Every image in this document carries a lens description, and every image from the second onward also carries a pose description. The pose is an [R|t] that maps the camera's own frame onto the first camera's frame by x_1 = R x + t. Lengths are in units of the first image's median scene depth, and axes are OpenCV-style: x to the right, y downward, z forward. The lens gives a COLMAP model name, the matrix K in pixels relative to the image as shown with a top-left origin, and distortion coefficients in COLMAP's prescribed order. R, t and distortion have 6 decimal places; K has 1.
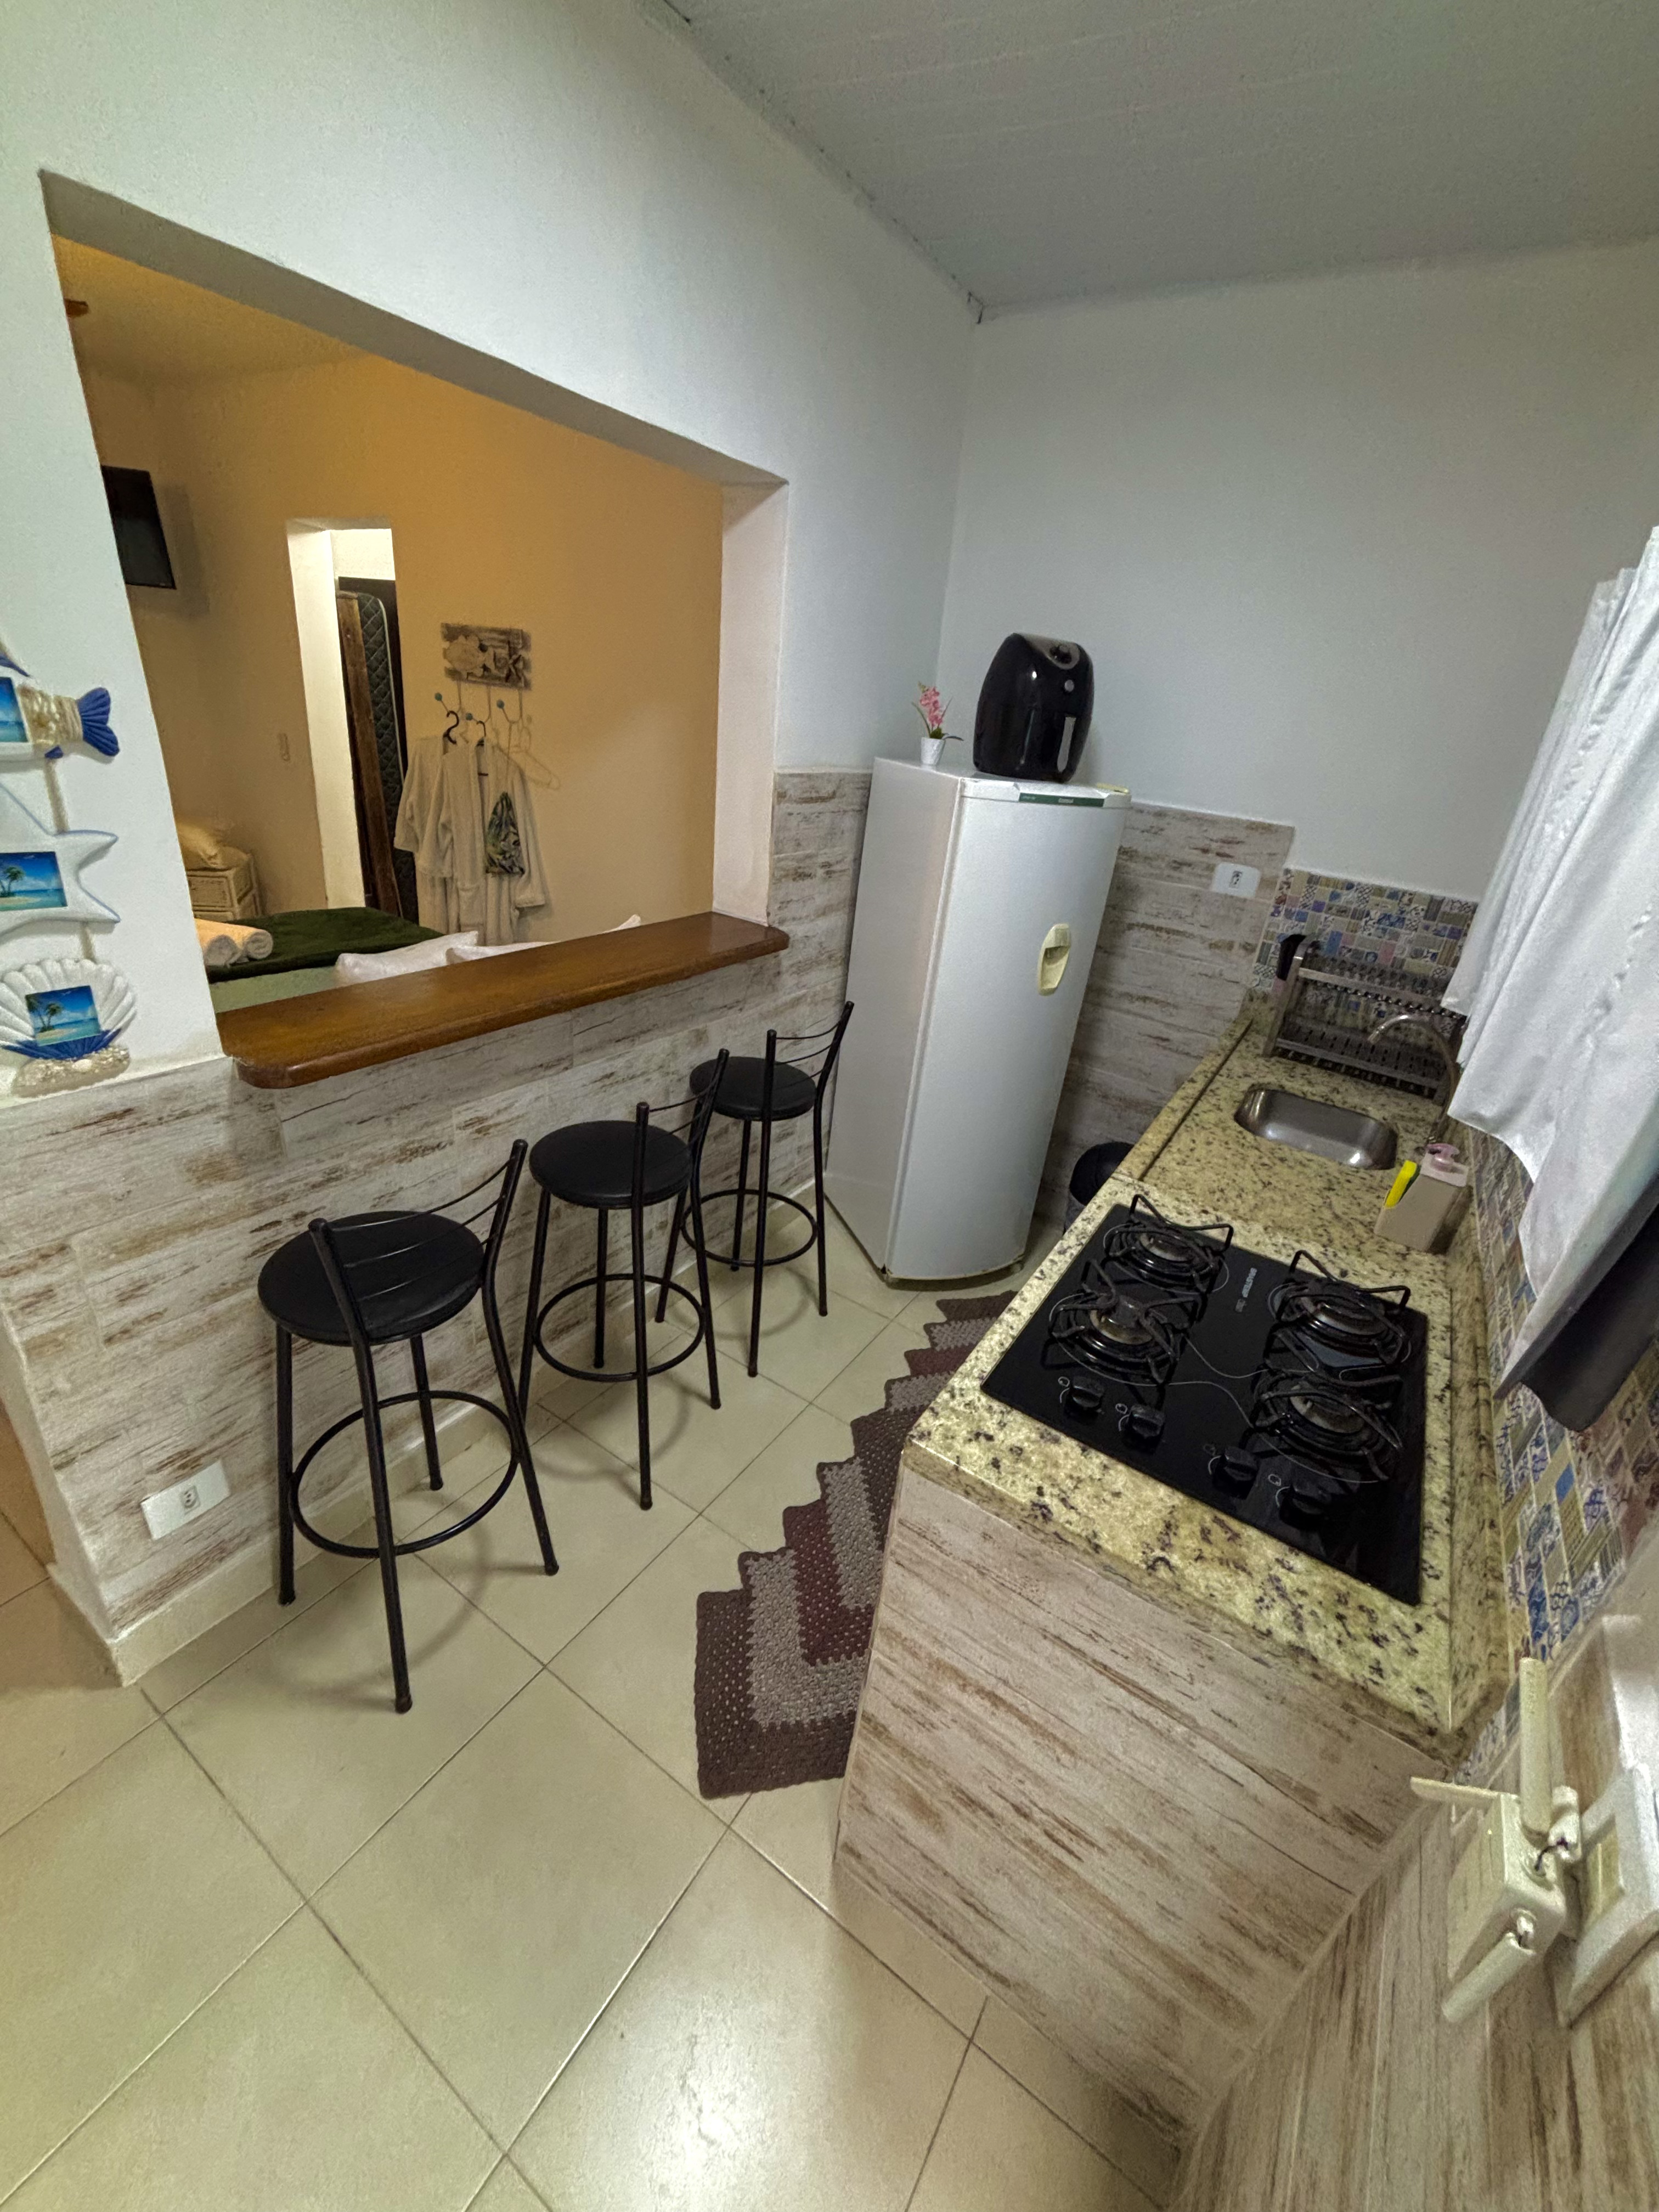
lens RADIAL K [[889.7, 0, 830.9], [0, 889.7, 1106.1], [0, 0, 1]] dist [0.002339, -0.000155]
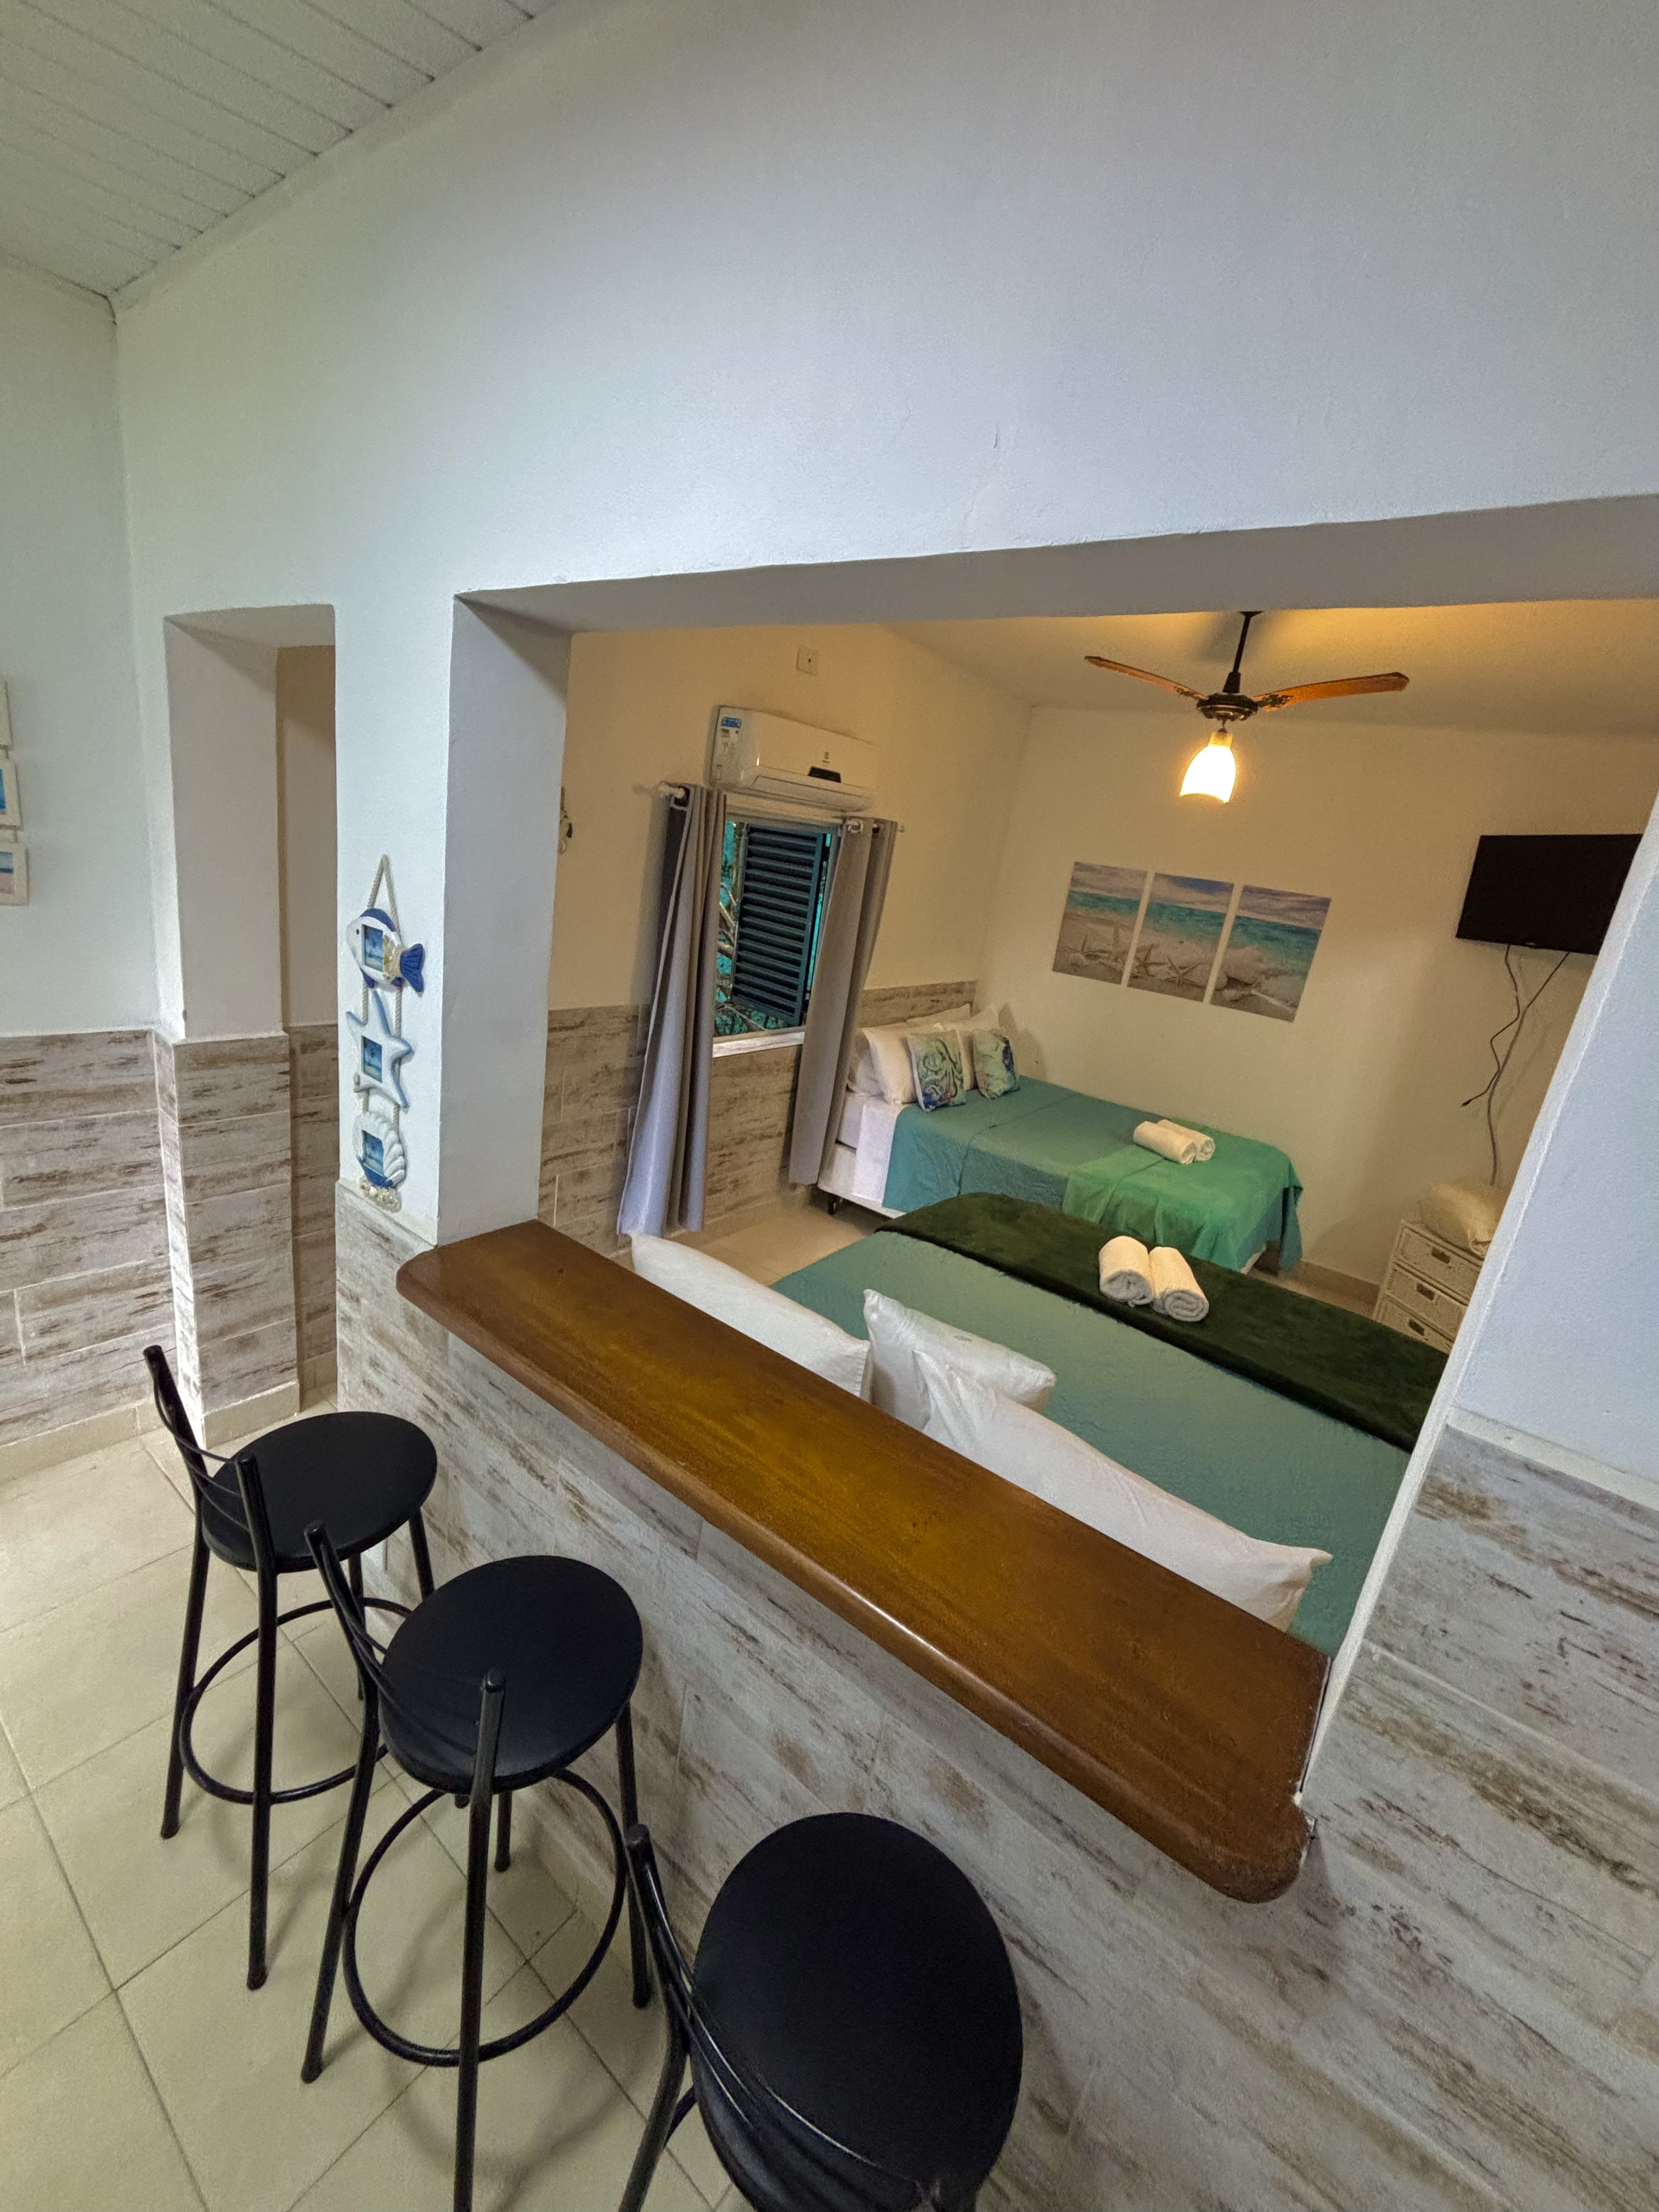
lens RADIAL K [[887.8, 0, 829.8], [0, 887.8, 1113.1], [0, 0, 1]] dist [0.000597, -0.000237]
pose [[-0.058181, 0.188810, -0.980289, 0.309015], [-0.537213, 0.821732, 0.190155, -0.570209], [0.841438, 0.537687, 0.053621, 1.069165]]
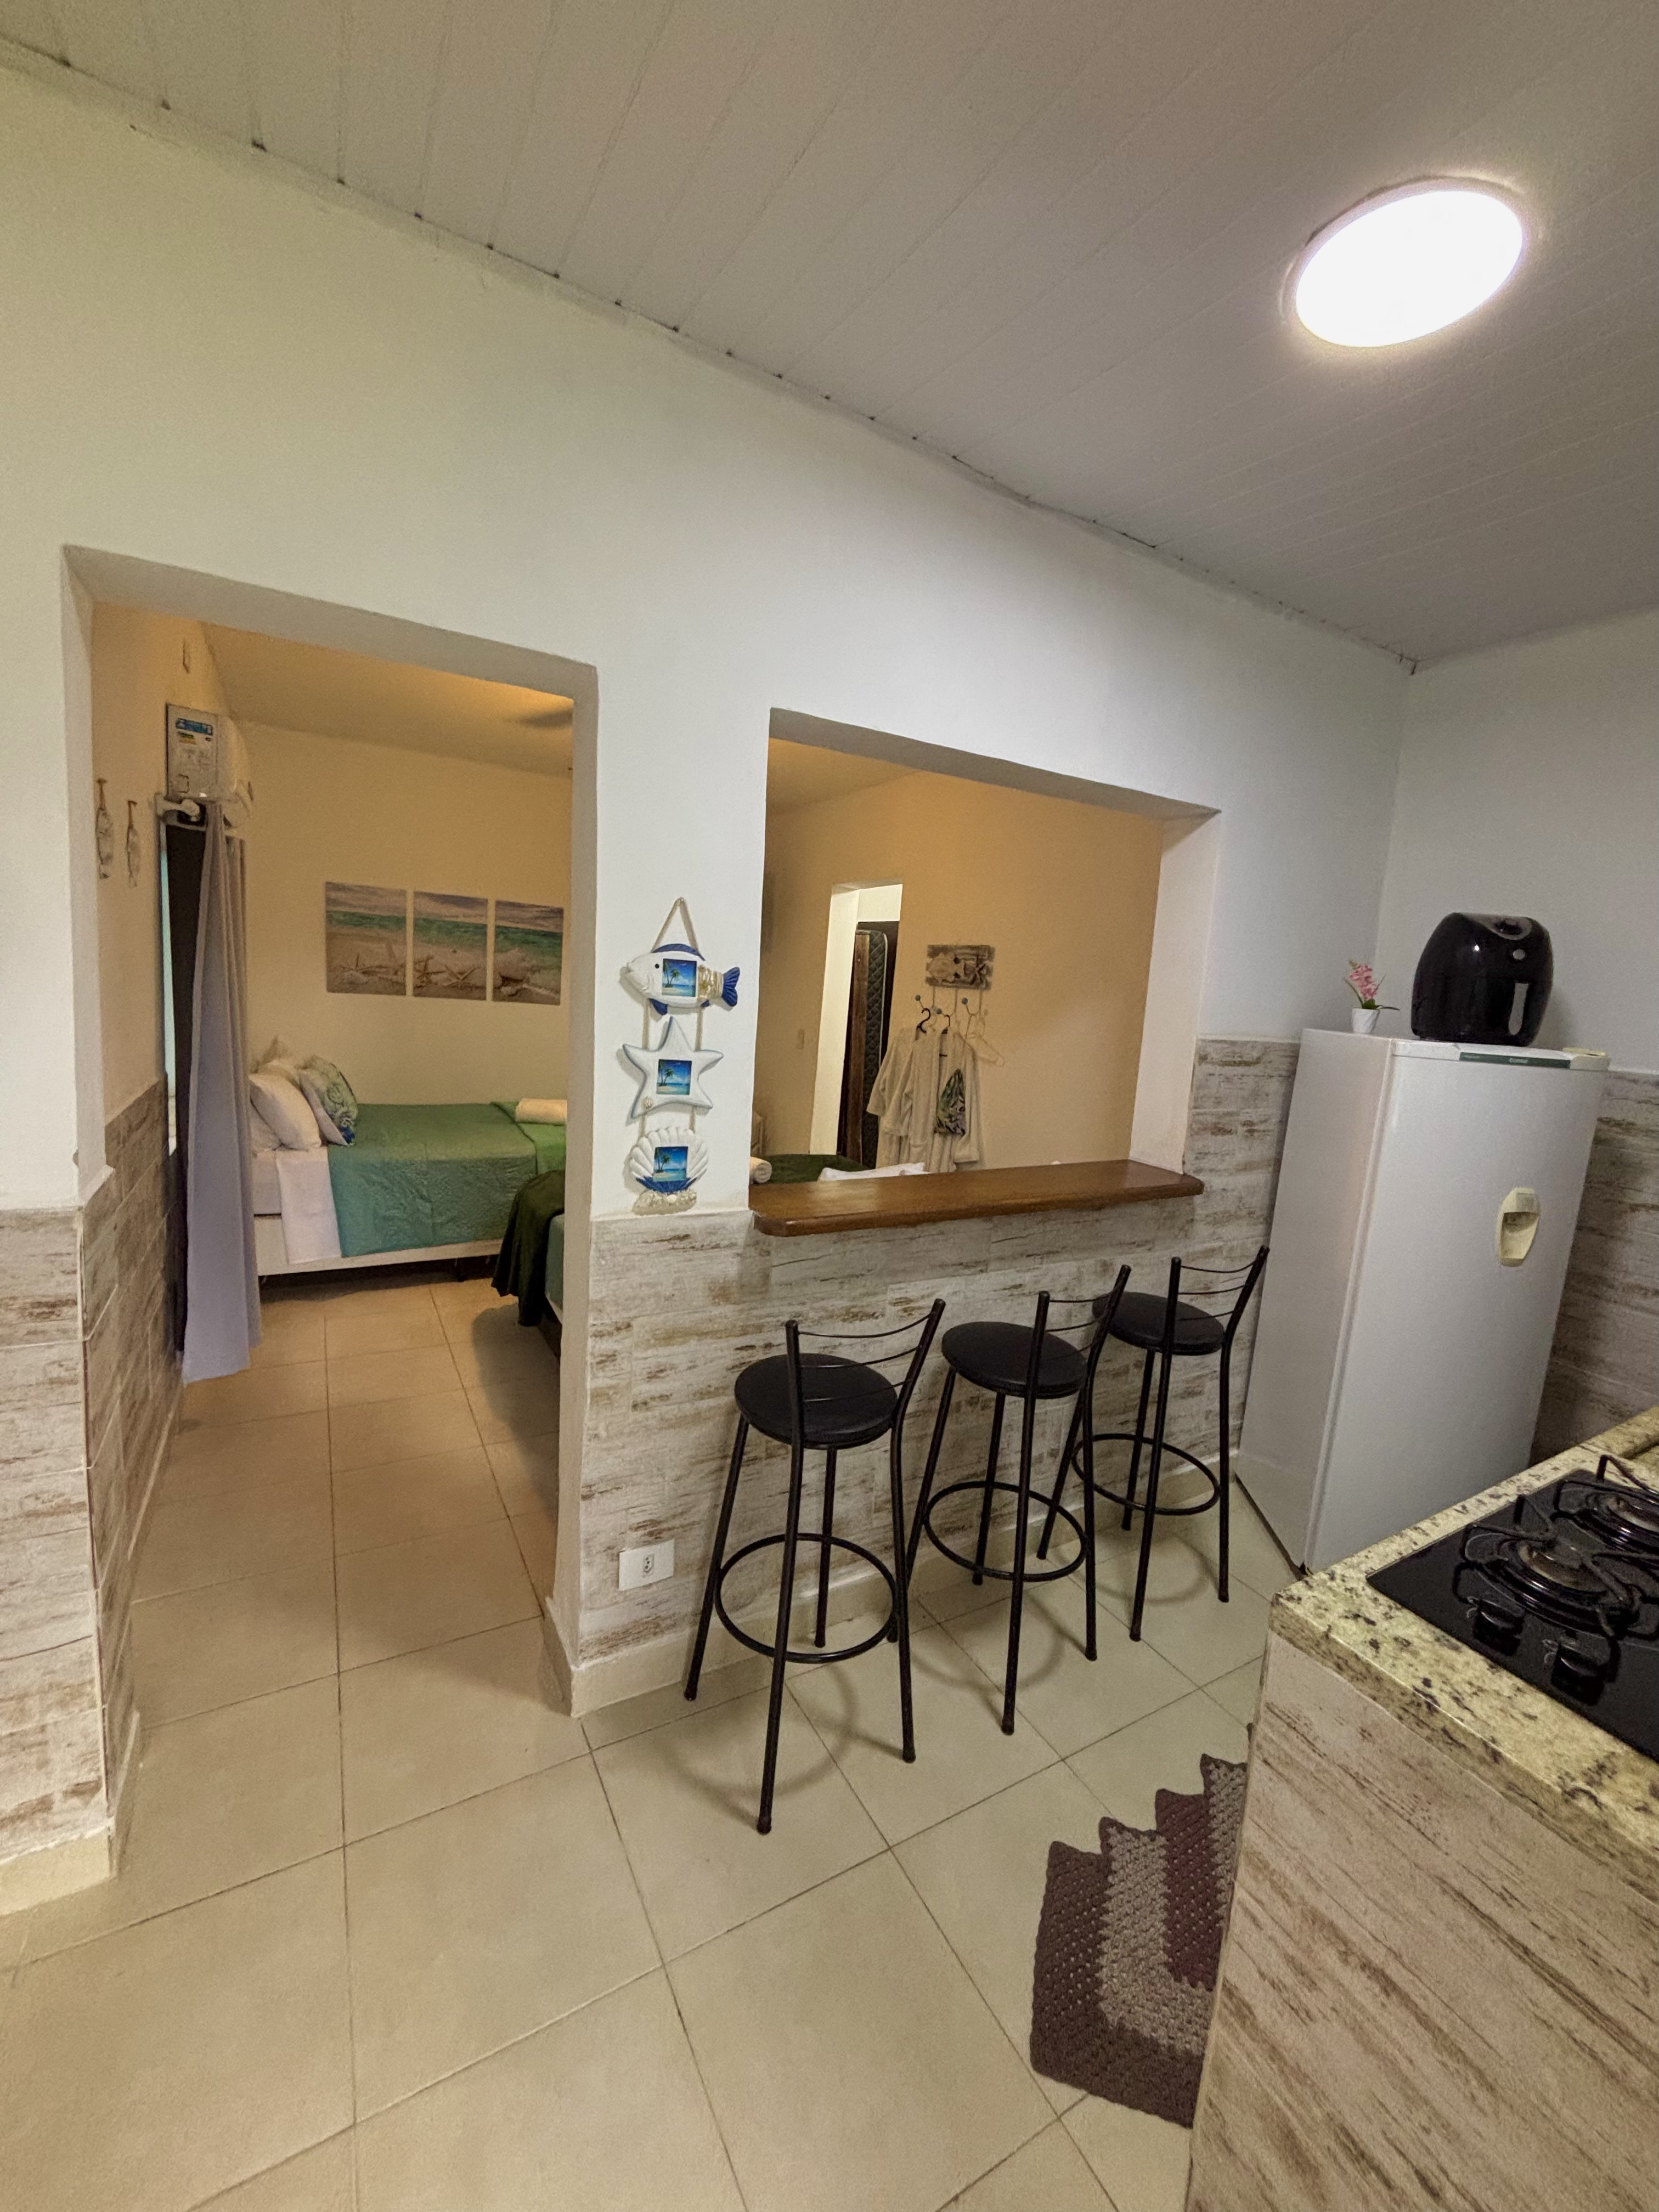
lens RADIAL K [[889.7, 0, 830.9], [0, 889.7, 1106.1], [0, 0, 1]] dist [0.002339, -0.000155]
pose [[0.891592, 0.029673, -0.451866, 0.047222], [-0.172480, 0.944887, -0.278278, 0.132155], [0.418705, 0.326048, 0.847572, -0.147877]]
